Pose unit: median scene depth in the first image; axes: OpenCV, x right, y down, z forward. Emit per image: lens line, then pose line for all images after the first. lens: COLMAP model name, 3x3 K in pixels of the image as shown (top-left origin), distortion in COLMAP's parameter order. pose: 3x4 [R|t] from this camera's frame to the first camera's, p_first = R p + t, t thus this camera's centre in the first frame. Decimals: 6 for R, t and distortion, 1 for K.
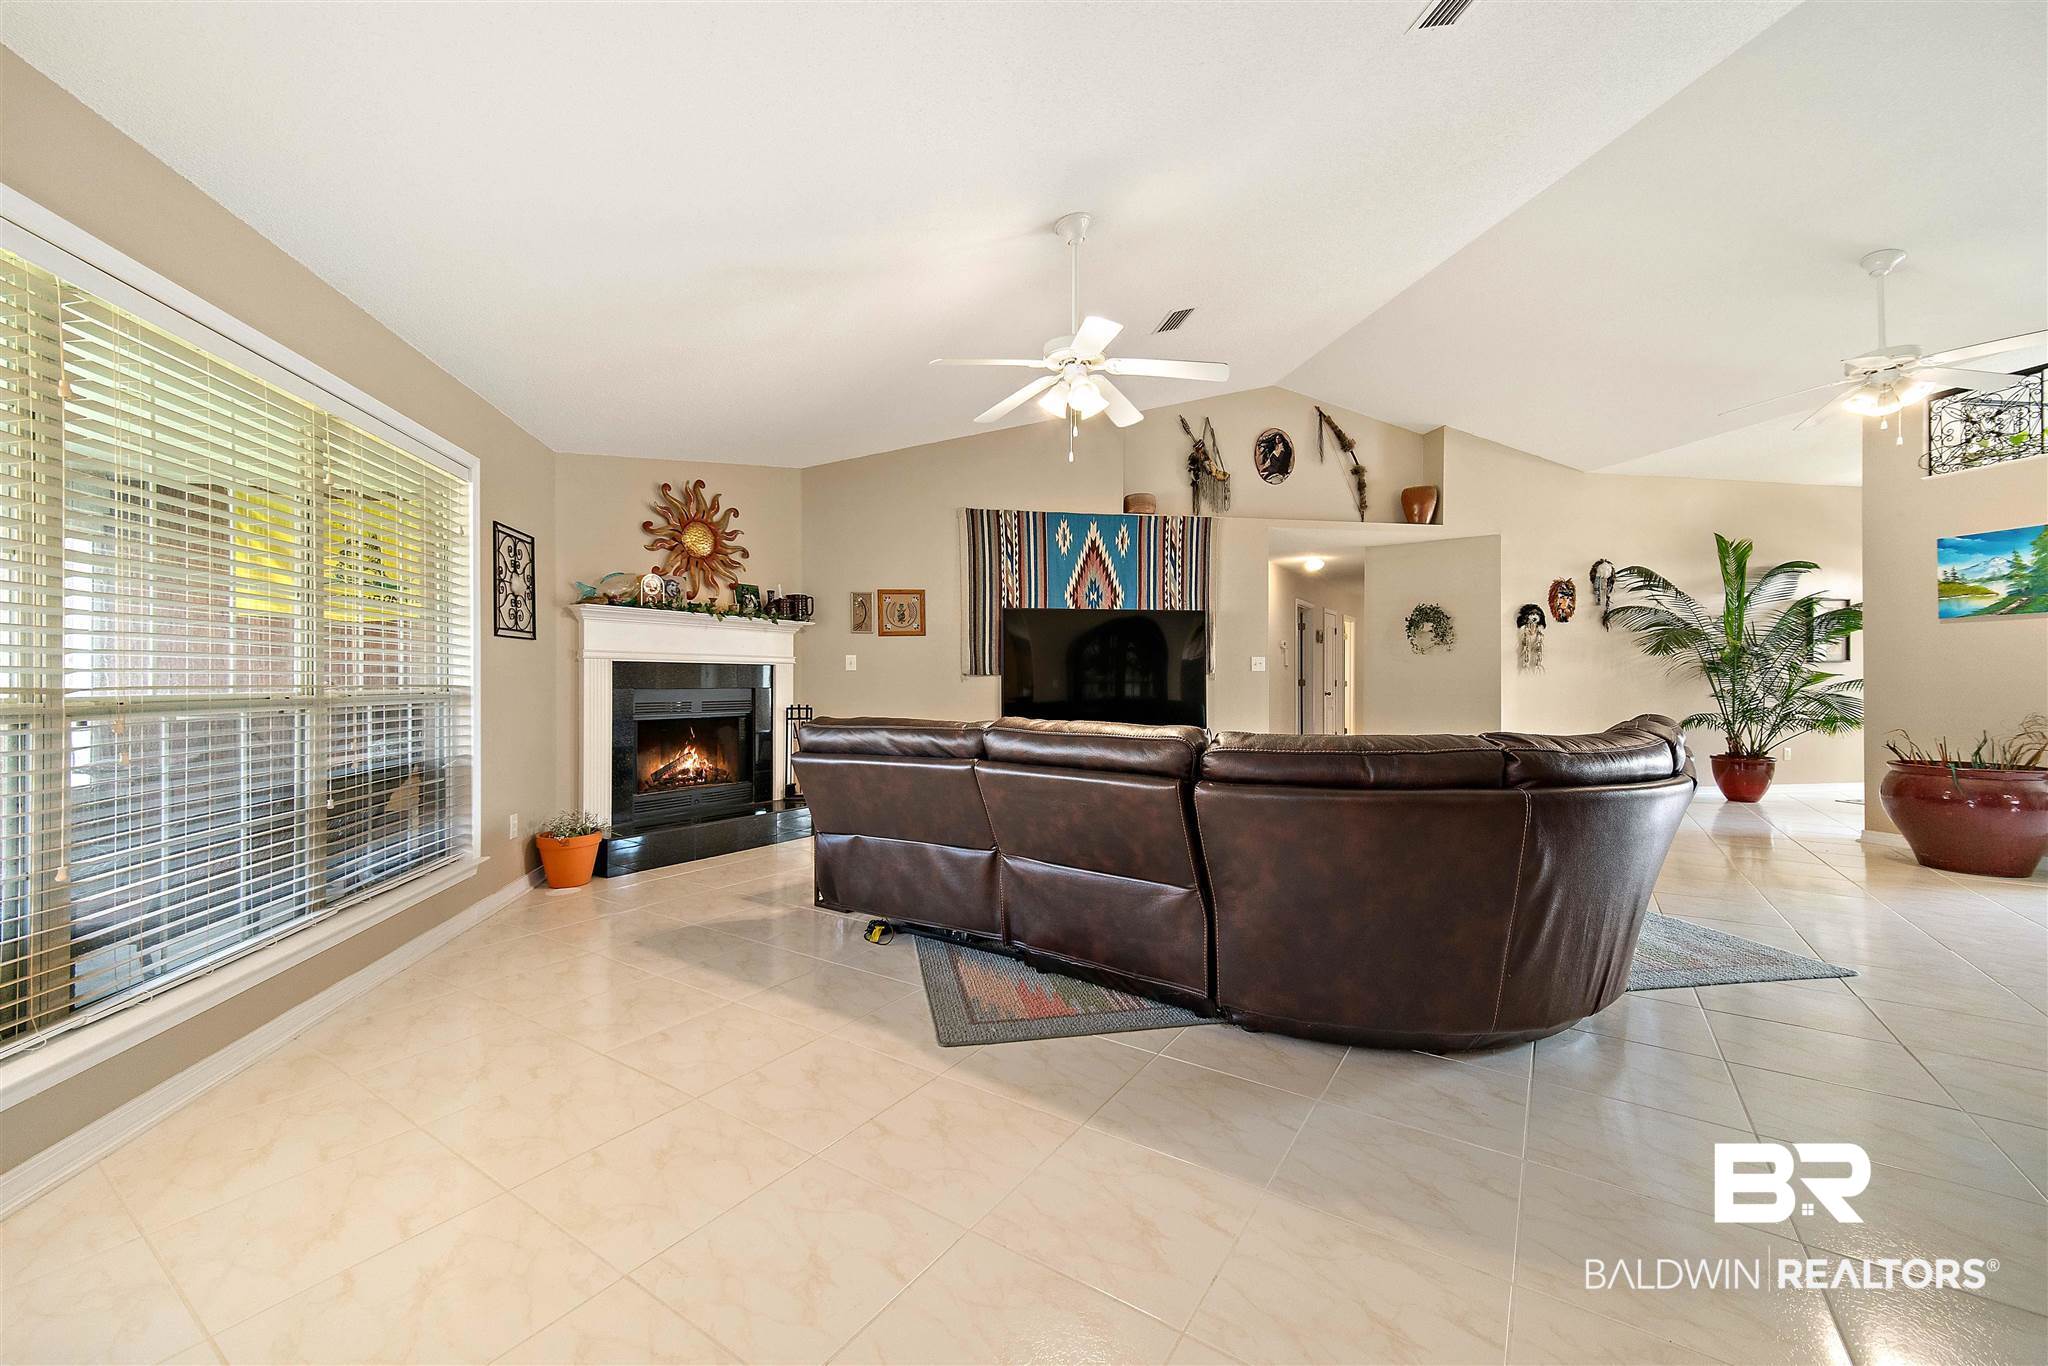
lens RADIAL K [[810.0, 0, 1020.4], [0, 810.0, 683.7], [0, 0, 1]] dist [0.008589, 0.000352]
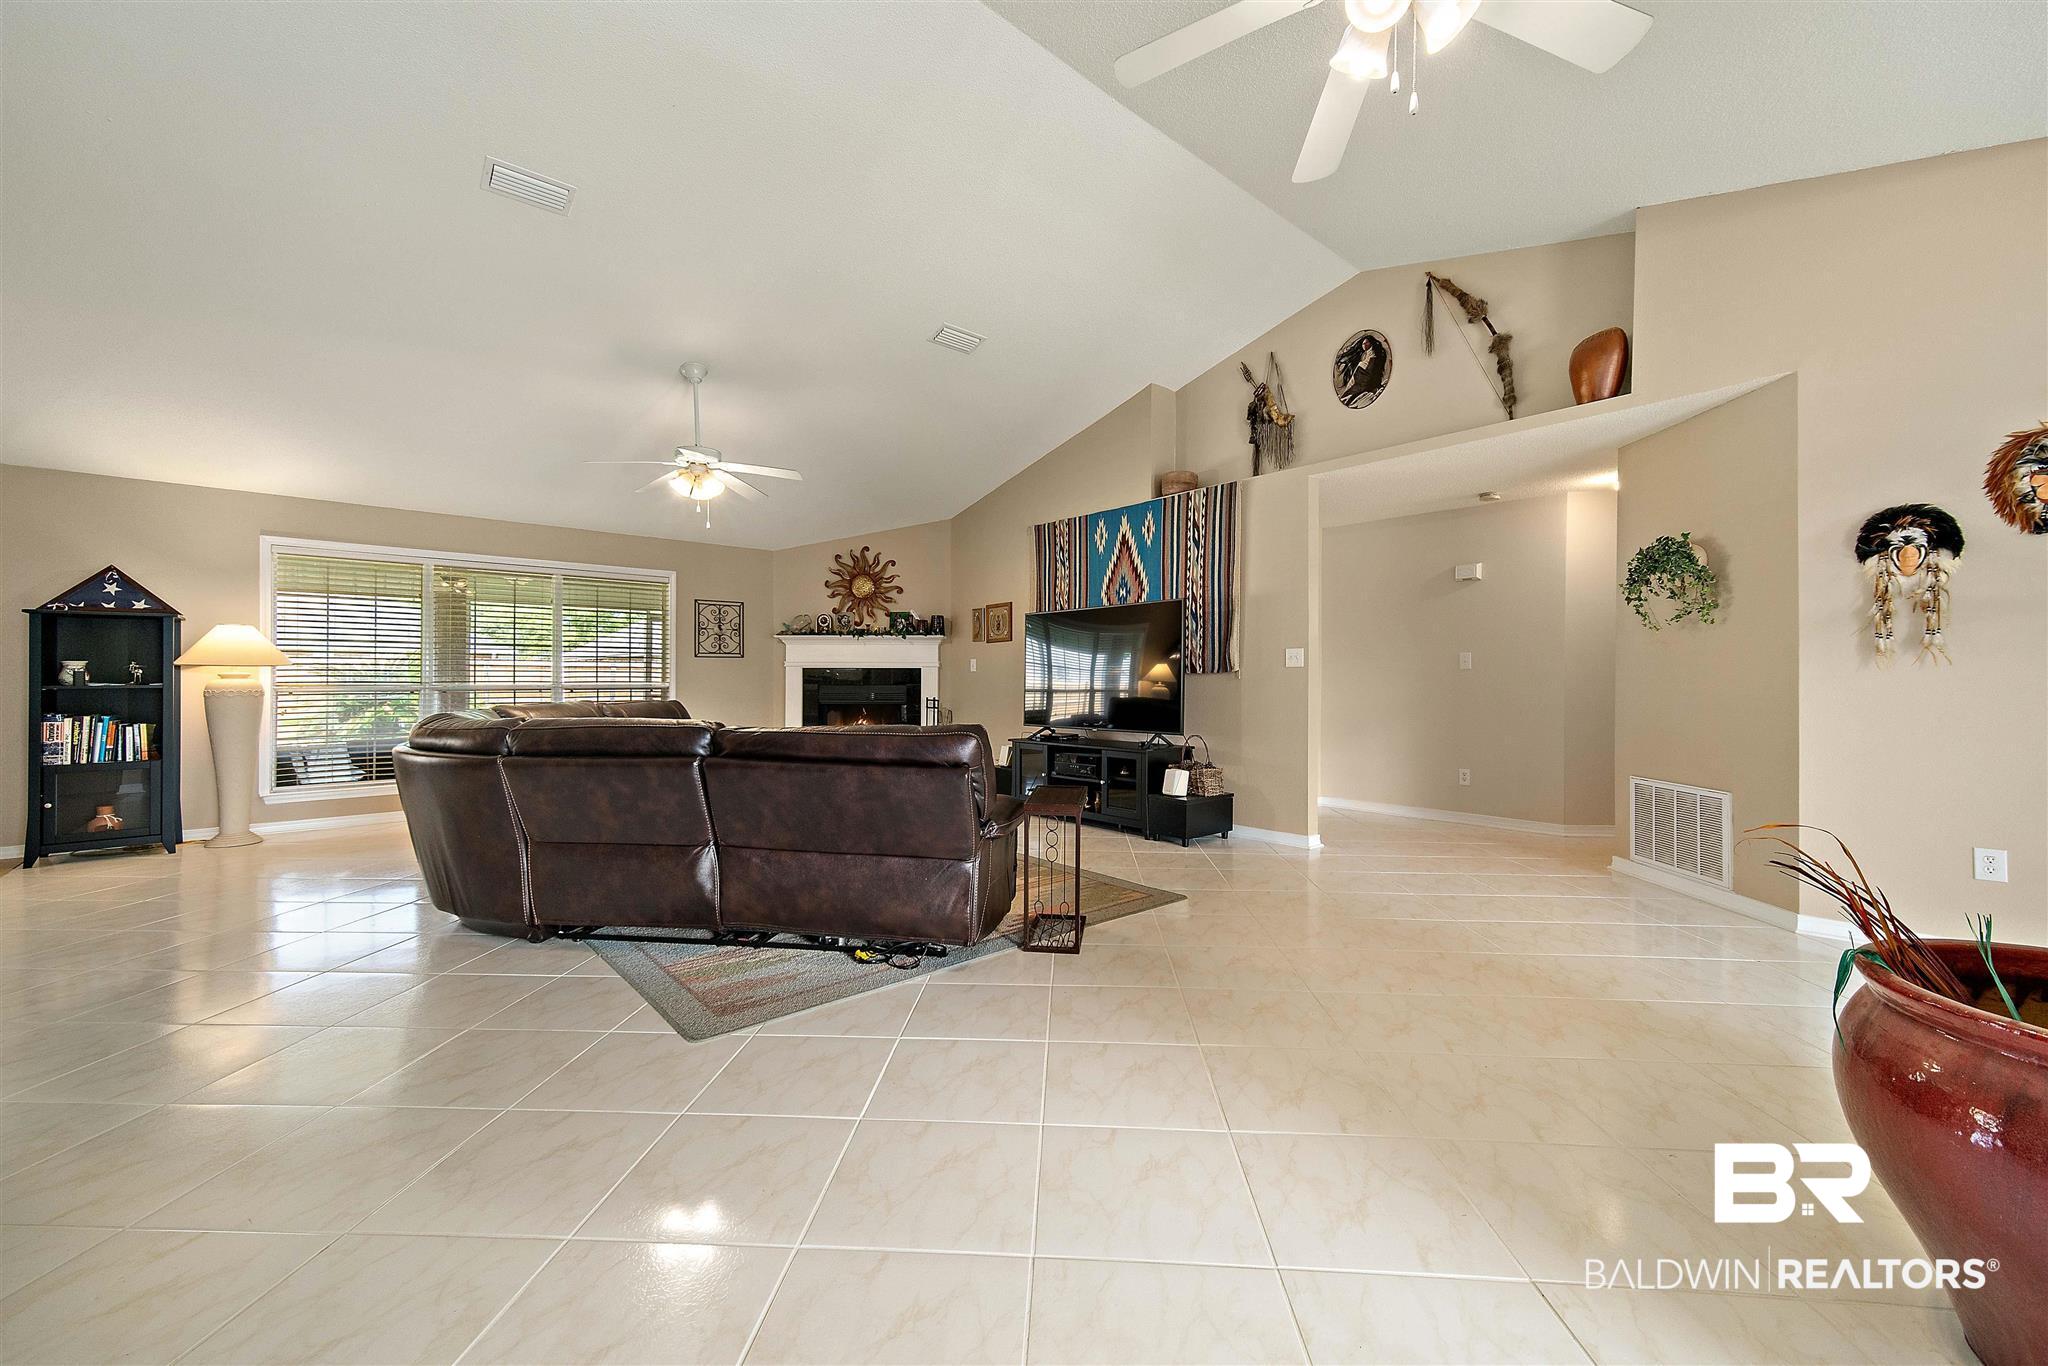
lens RADIAL K [[810.0, 0, 1029.2], [0, 810.0, 683.3], [0, 0, 1]] dist [0.008589, 0.000352]
pose [[0.501059, 0.004651, -0.865401, 0.870052], [-0.002095, 0.999989, 0.004161, -0.003191], [0.865411, -0.000272, 0.501063, 0.418282]]
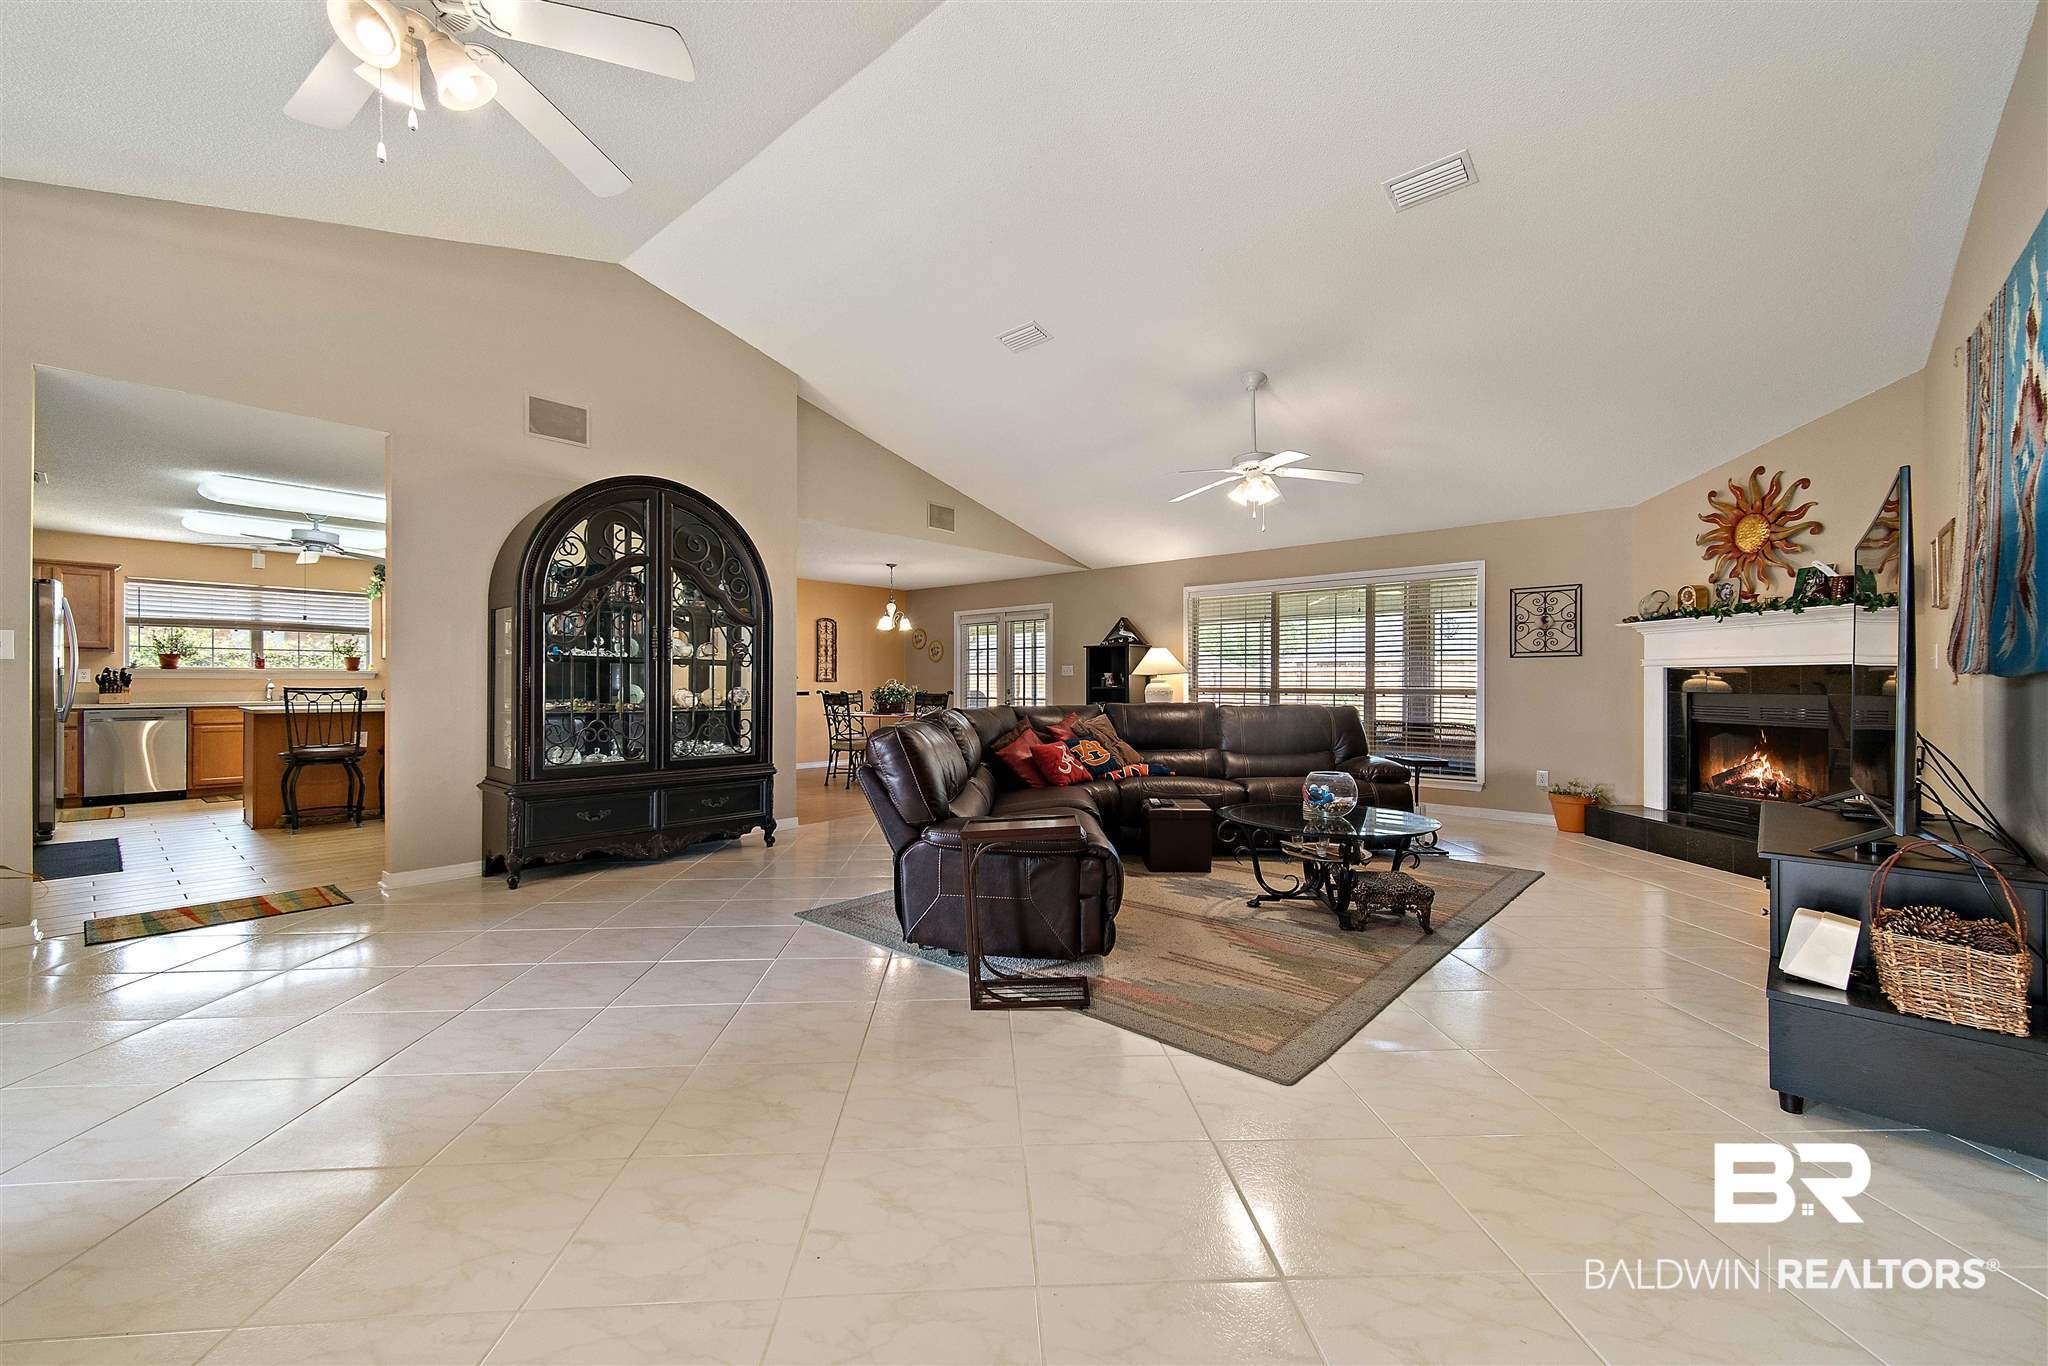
lens RADIAL K [[810.0, 0, 1009.7], [0, 810.0, 678.6], [0, 0, 1]] dist [0.008589, 0.000352]
pose [[-0.808376, -0.005490, -0.588641, 0.689498], [-0.003244, 0.999983, -0.004872, -0.002595], [0.588657, -0.002029, -0.808380, 1.025750]]
